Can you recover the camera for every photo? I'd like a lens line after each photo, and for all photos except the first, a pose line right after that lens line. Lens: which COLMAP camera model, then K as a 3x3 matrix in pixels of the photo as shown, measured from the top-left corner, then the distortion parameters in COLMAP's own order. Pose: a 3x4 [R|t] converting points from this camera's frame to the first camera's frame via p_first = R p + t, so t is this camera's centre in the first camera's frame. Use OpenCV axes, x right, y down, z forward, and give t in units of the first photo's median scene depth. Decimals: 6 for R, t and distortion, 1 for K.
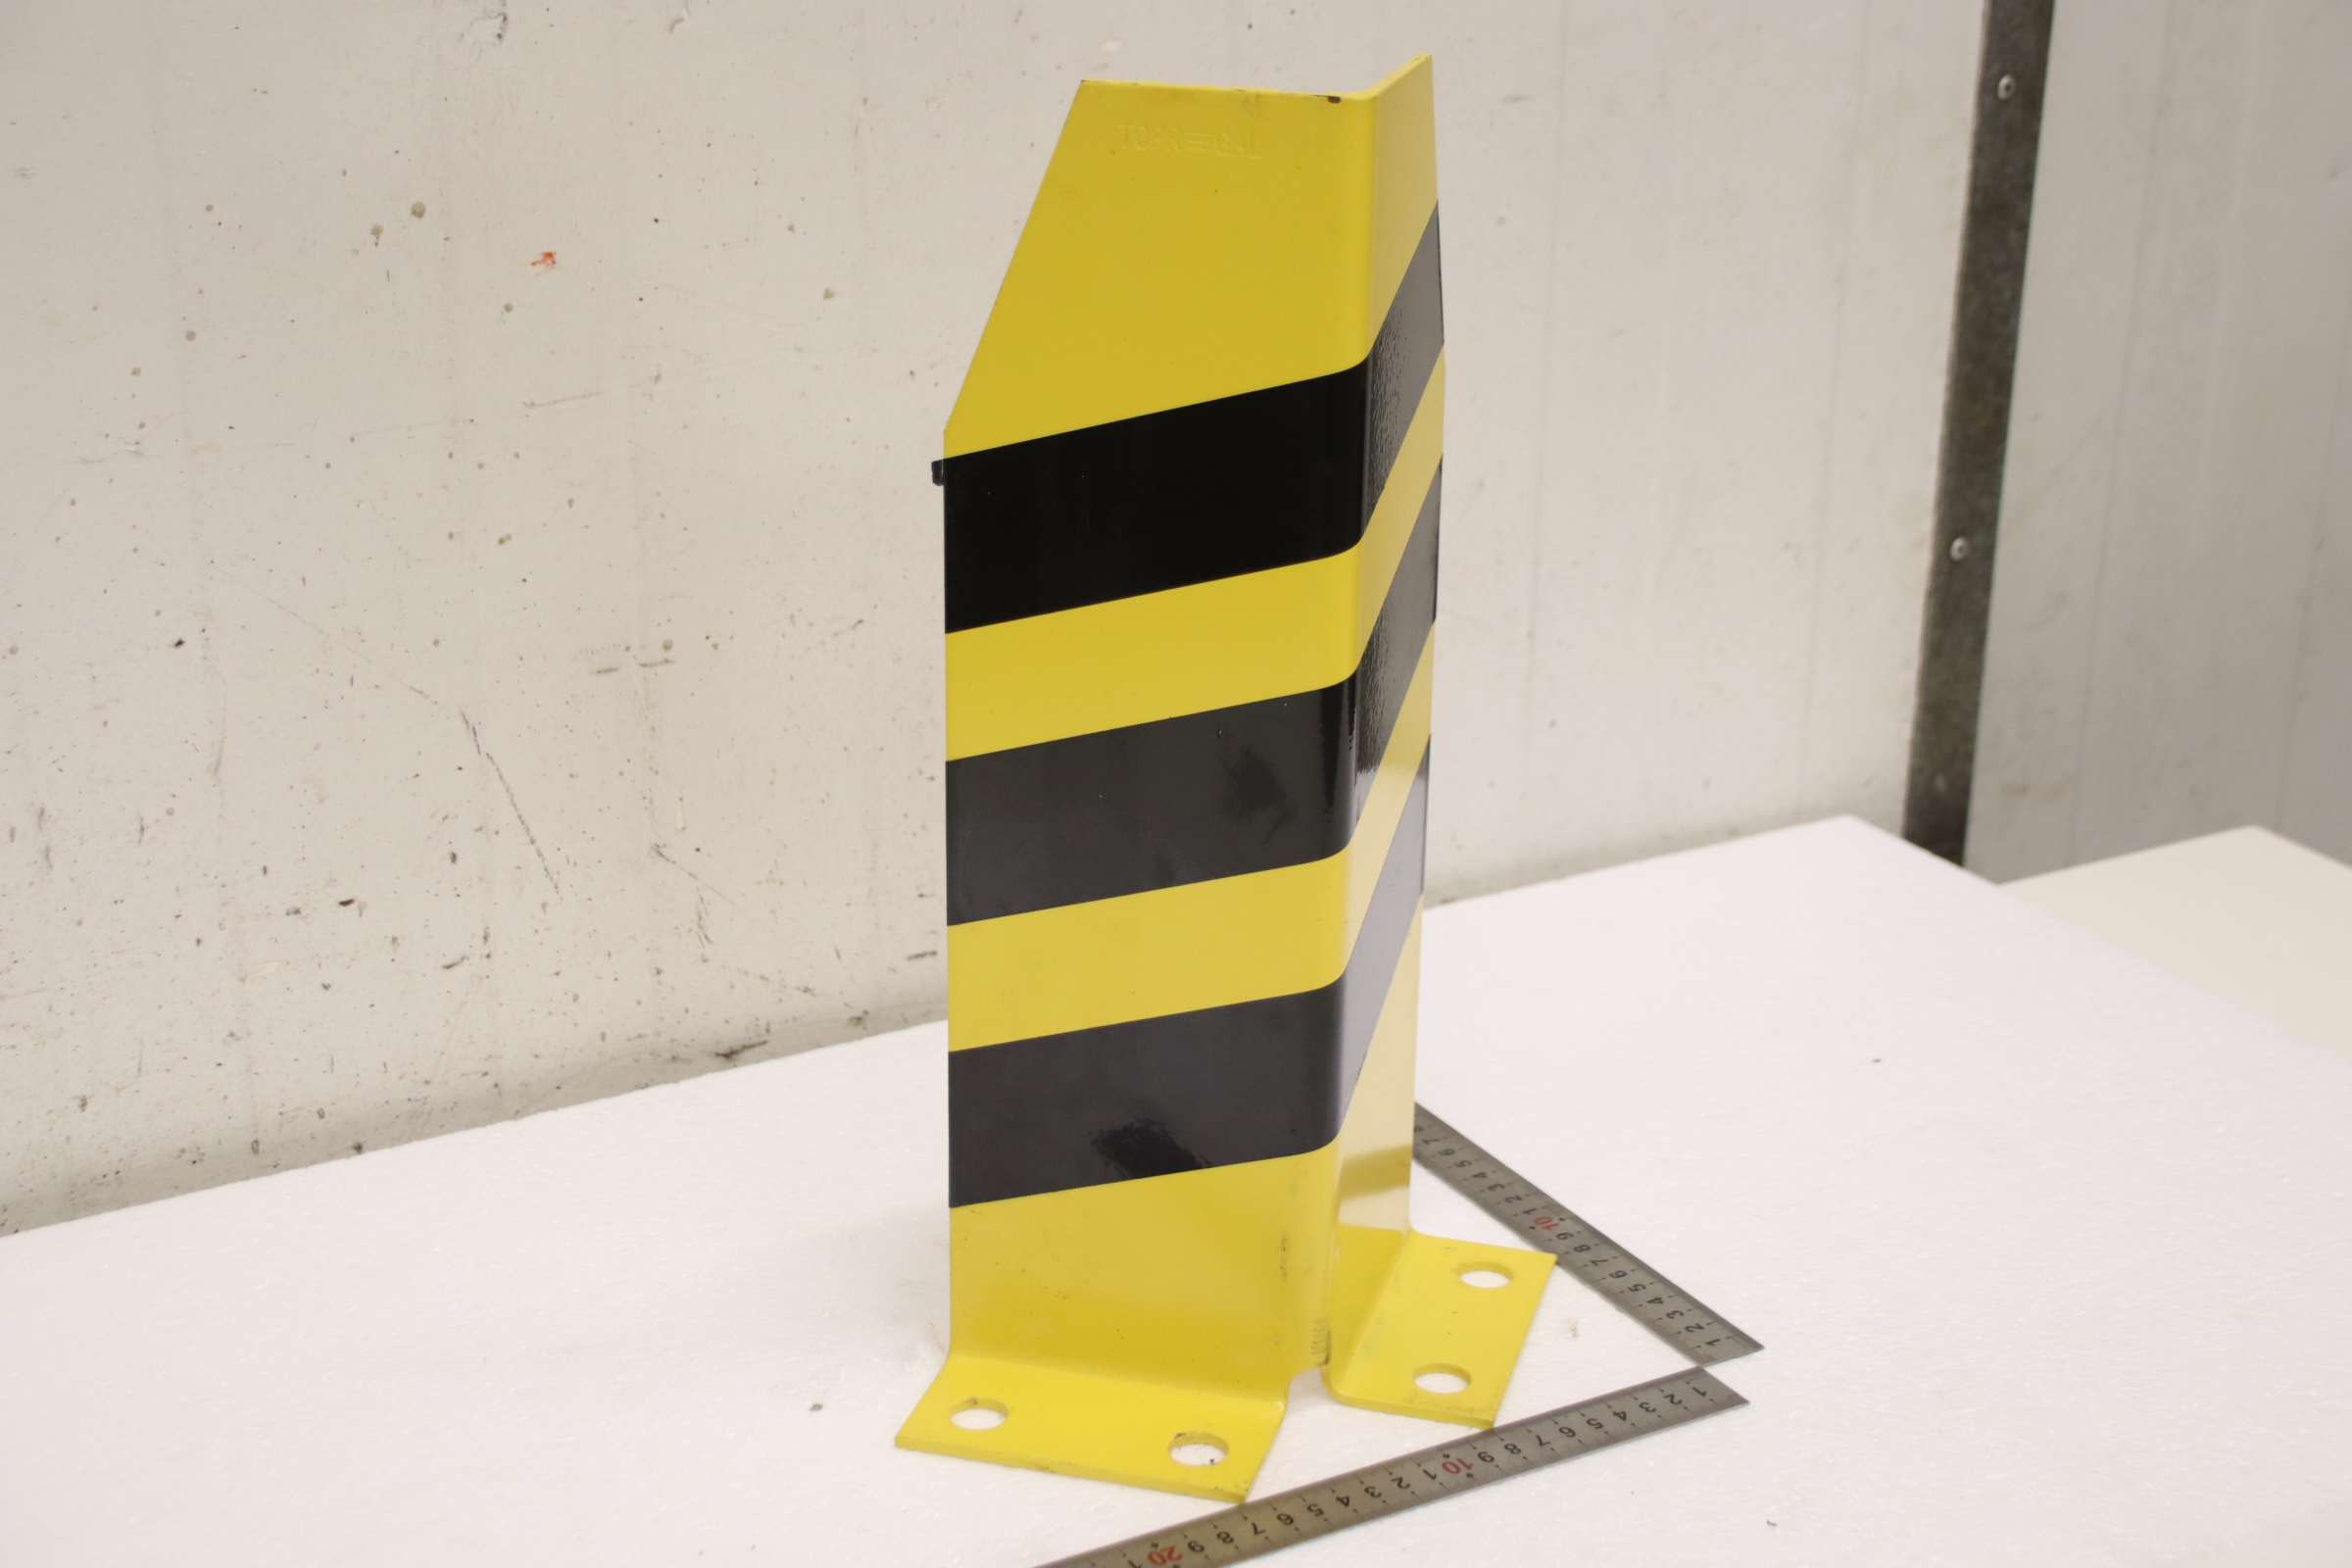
lens RADIAL K [[3474.5, 0, 1176.0], [0, 3474.5, 784.0], [0, 0, 1]] dist [0.026103, 0.109066]
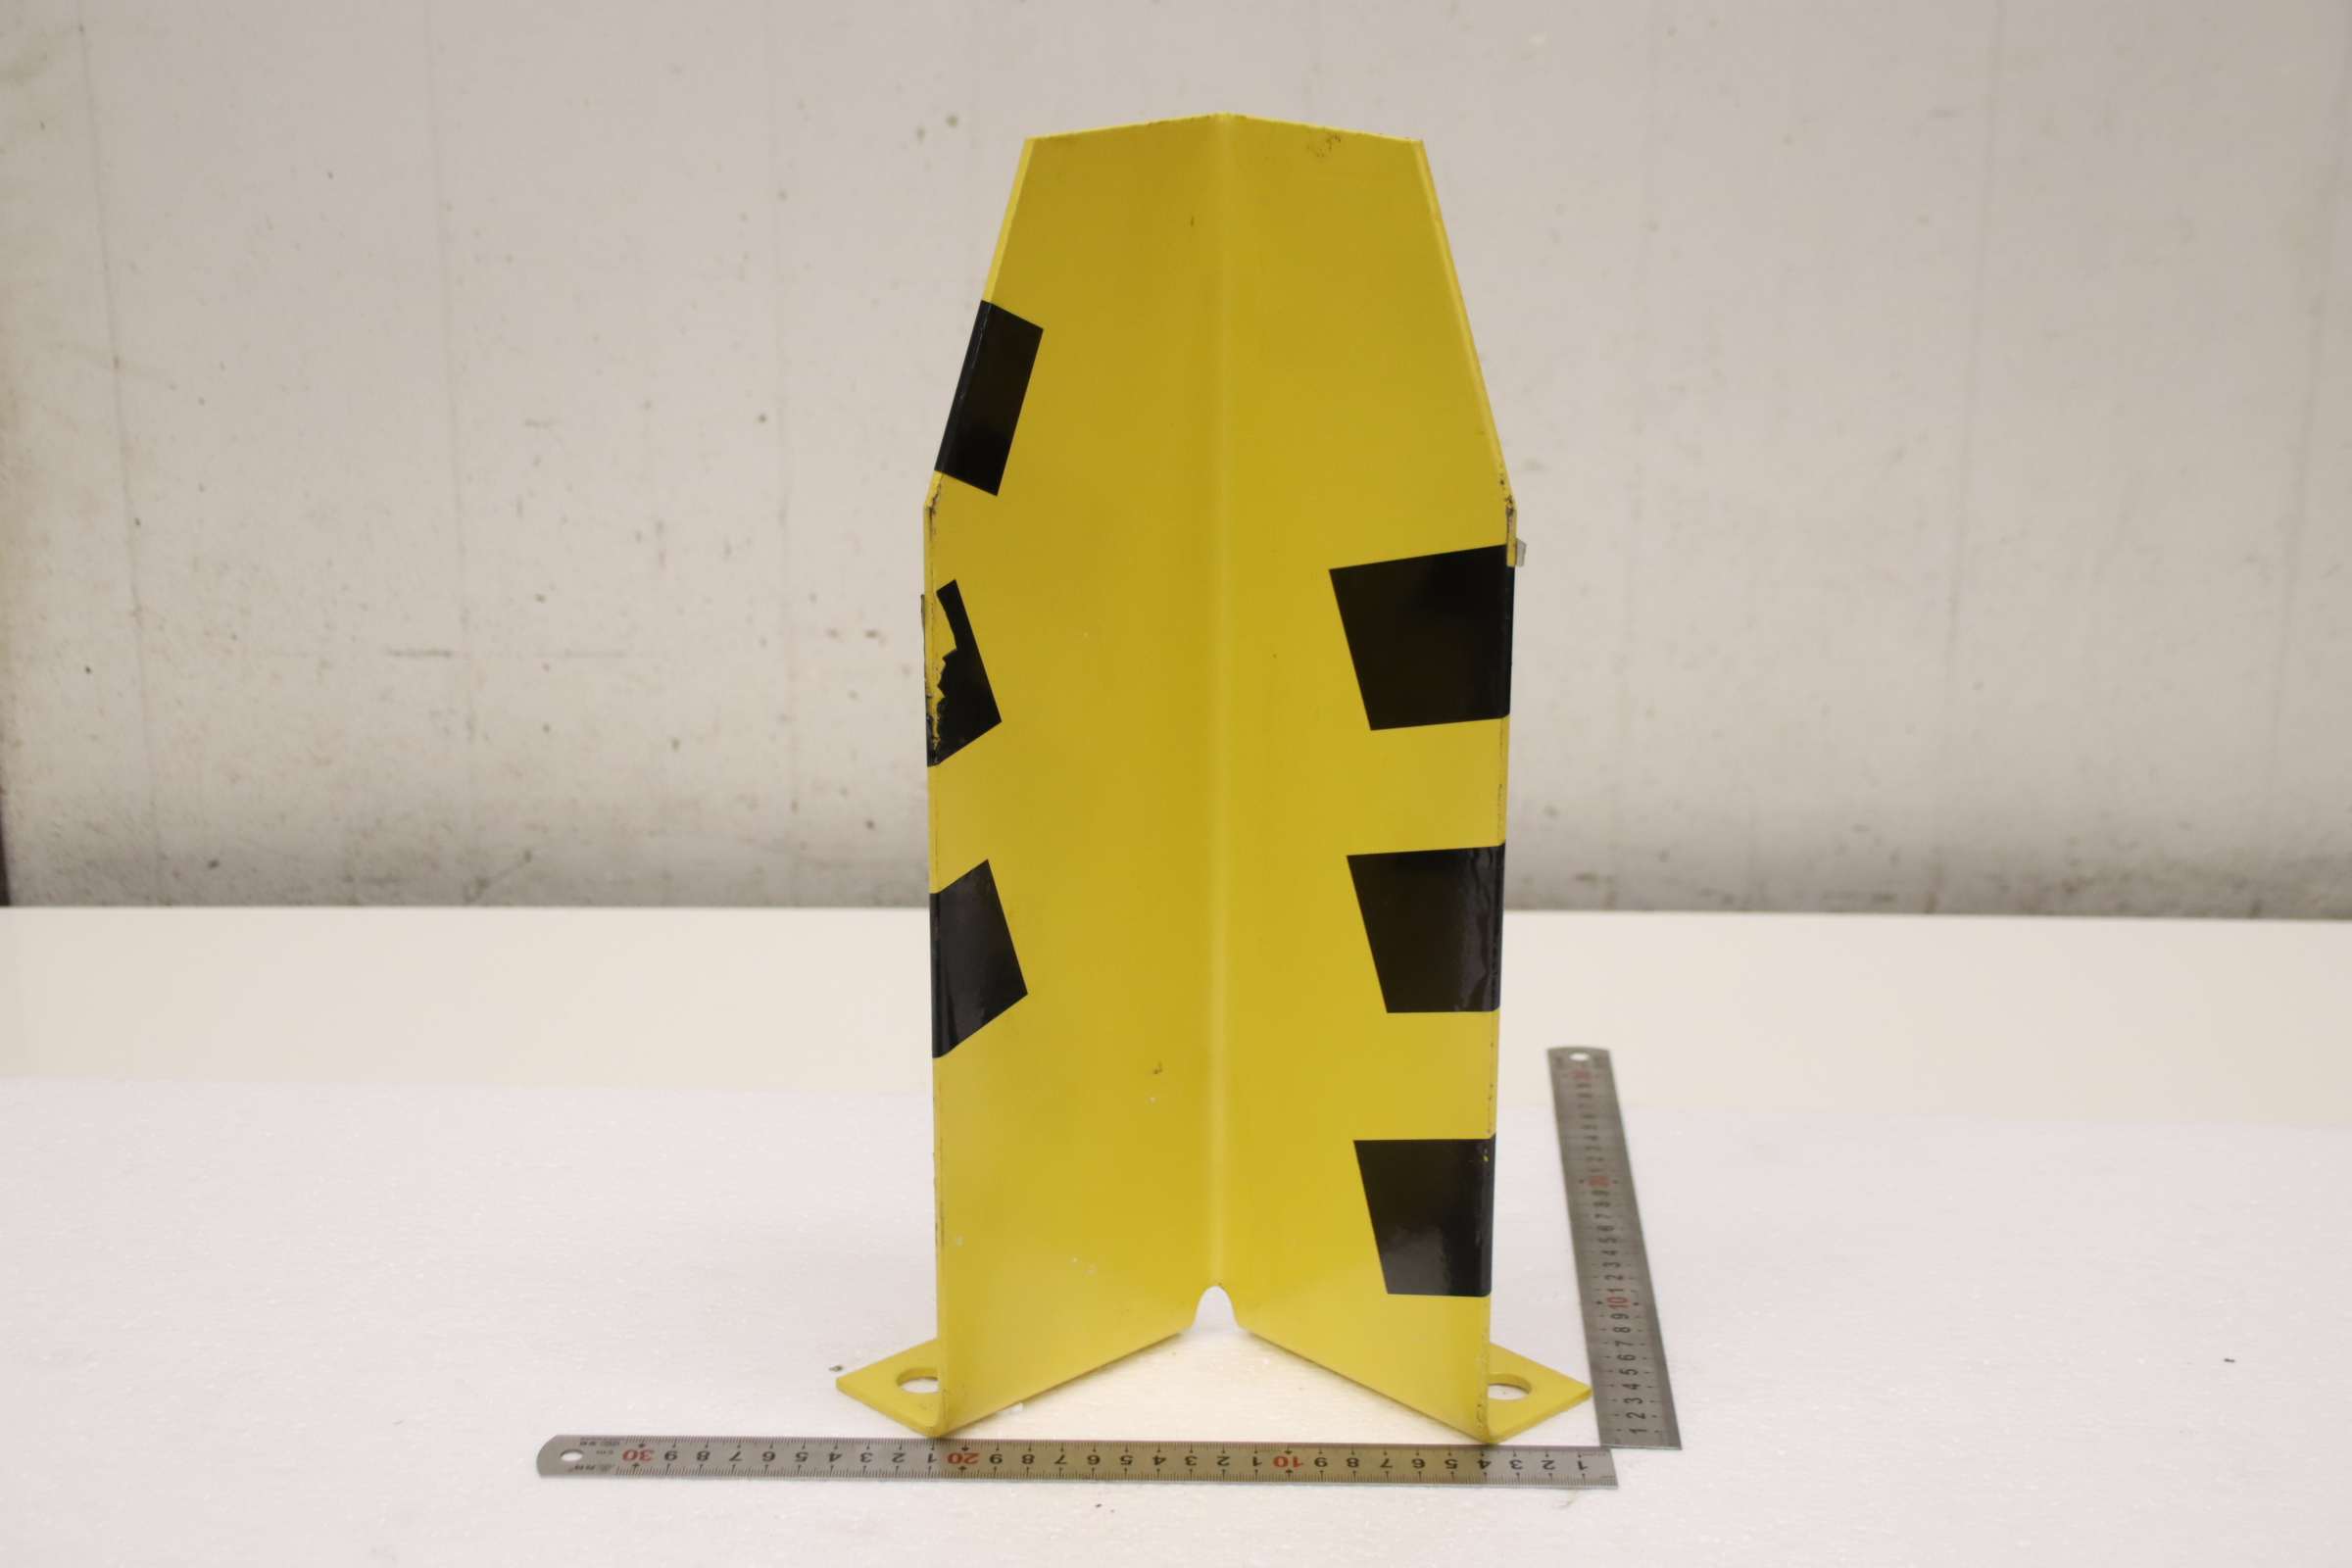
lens RADIAL K [[3578.8, 0, 1136.1], [0, 3578.8, 828.5], [0, 0, 1]] dist [0.047037, 0.162938]
pose [[0.854779, 0.161695, -0.493160, 0.556812], [-0.175695, 0.984277, 0.018194, 0.066348], [0.488348, 0.071094, 0.869748, -0.154316]]
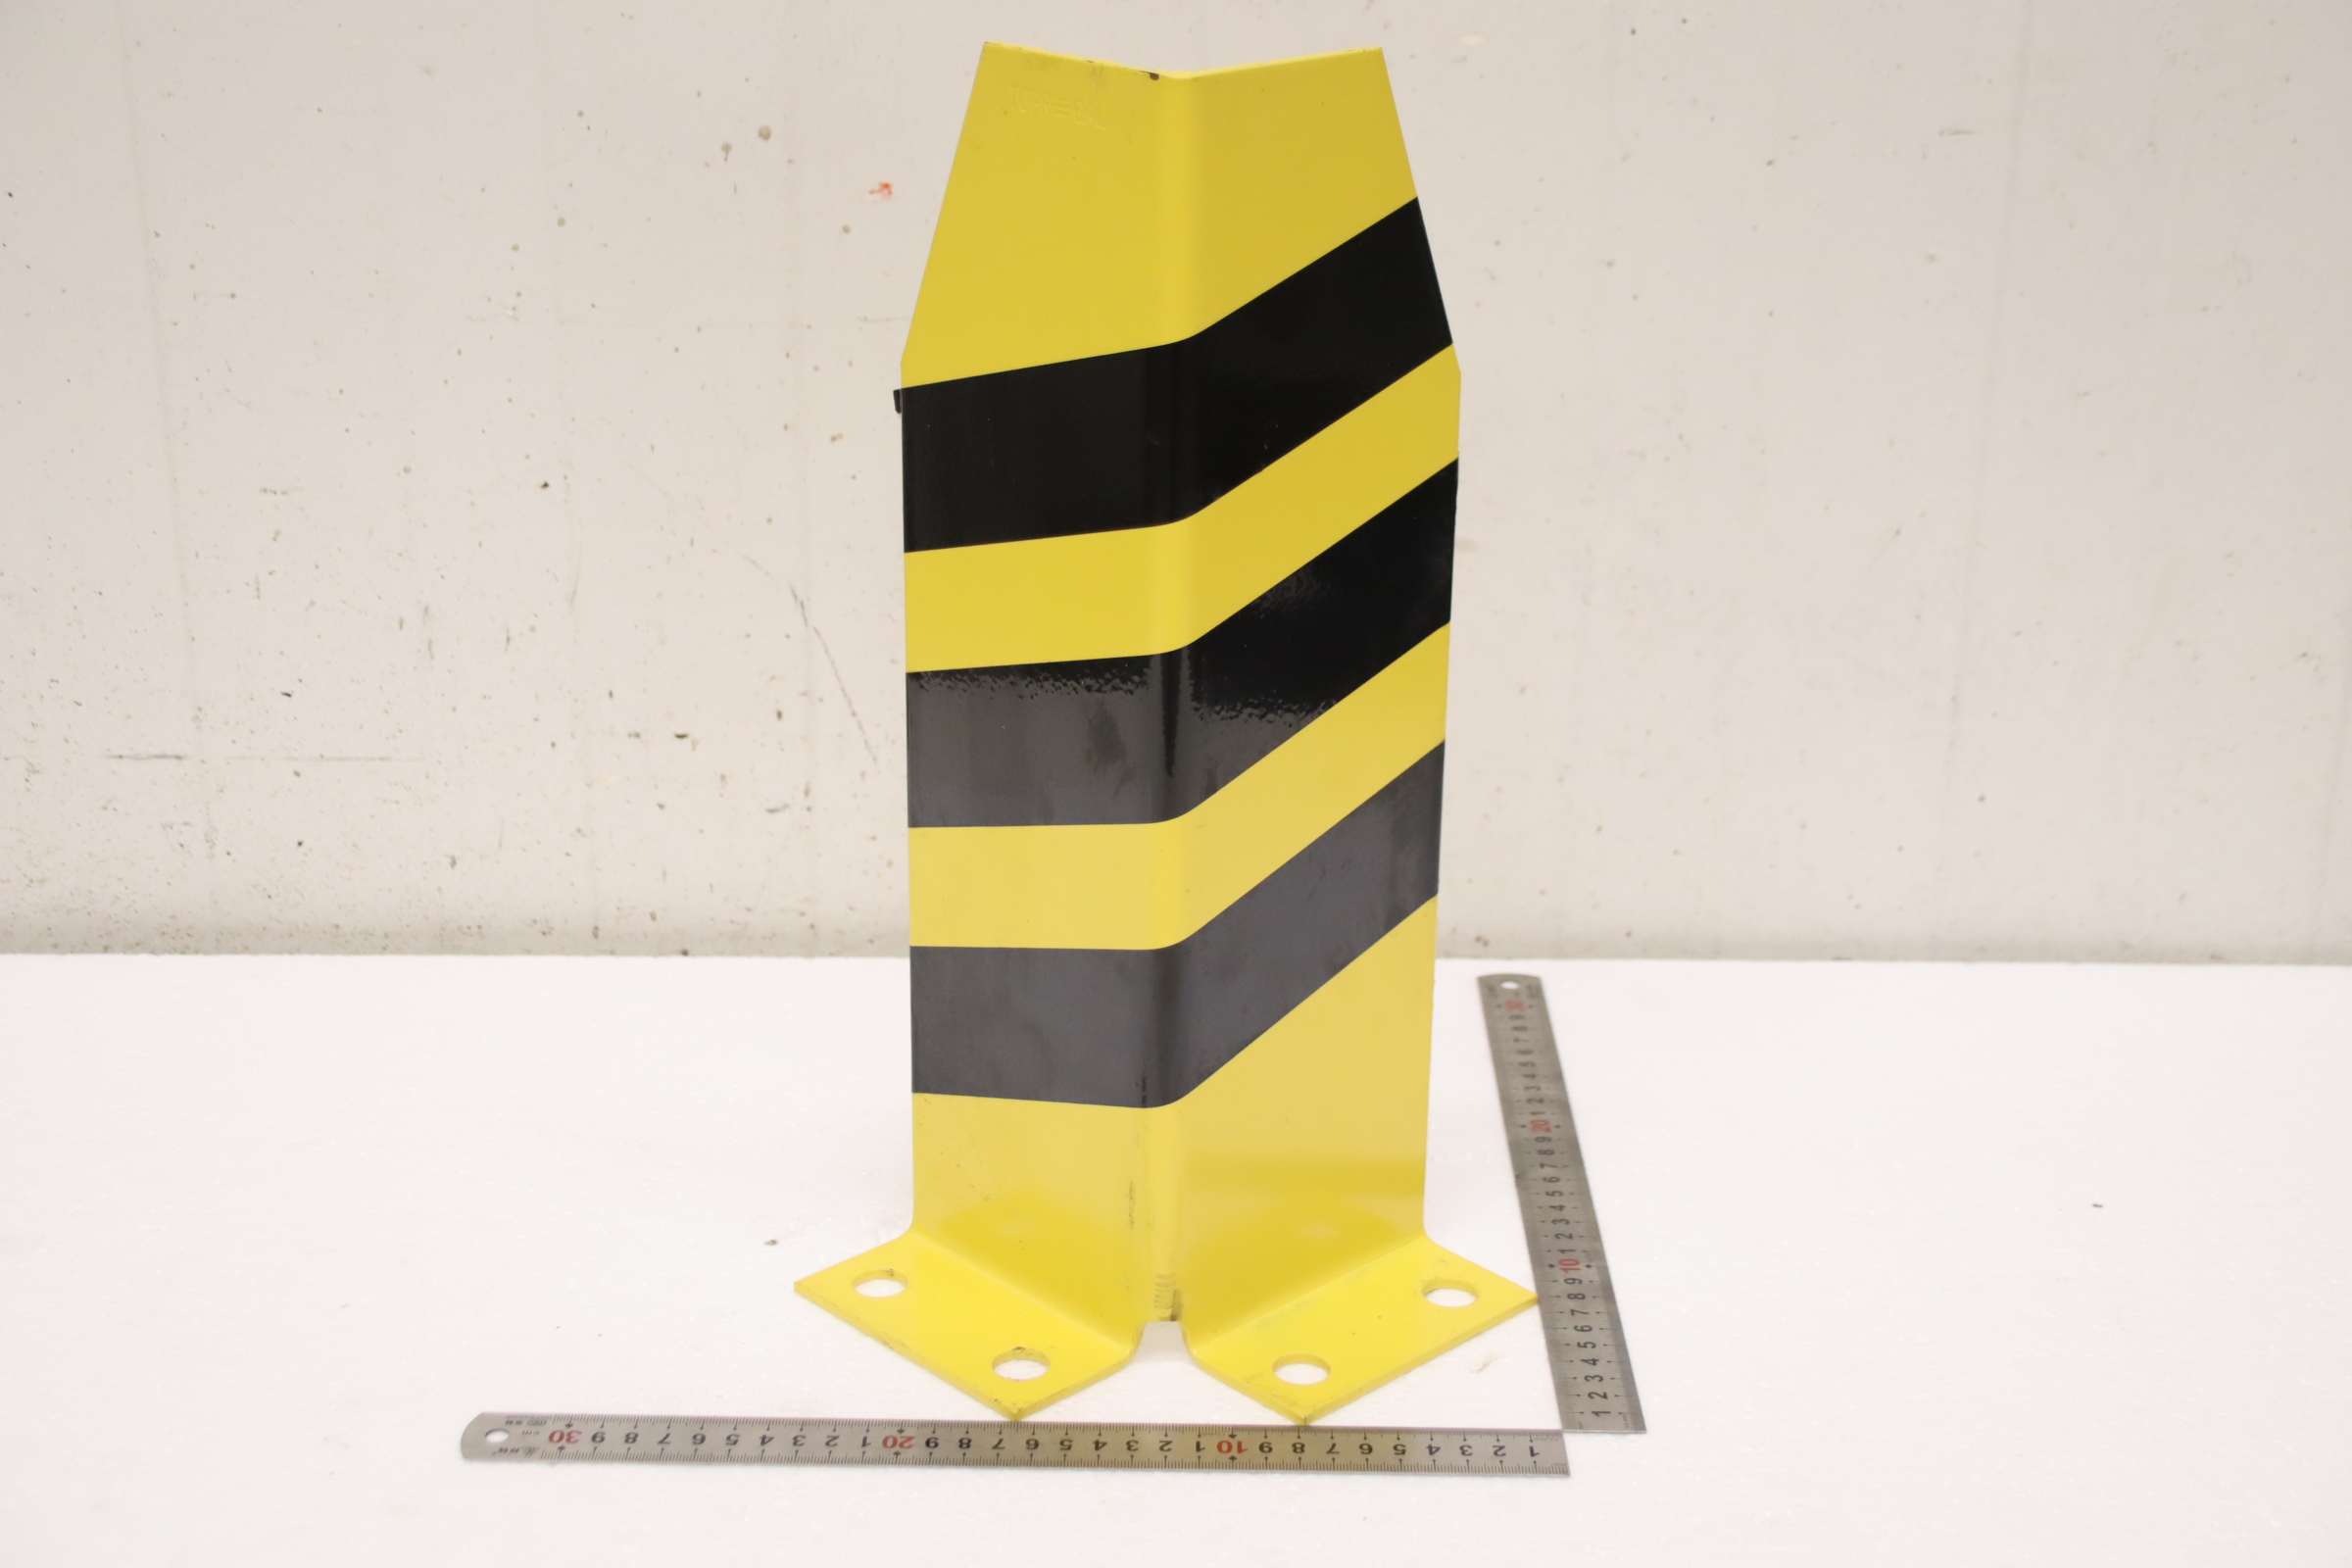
lens RADIAL K [[3360.2, 0, 1176.0], [0, 3360.2, 784.0], [0, 0, 1]] dist [0.016594, 0.098436]
pose [[0.861284, 0.177000, -0.476299, 0.437137], [-0.176342, 0.983230, 0.046506, -0.030875], [0.476543, 0.043936, 0.878053, 0.113678]]
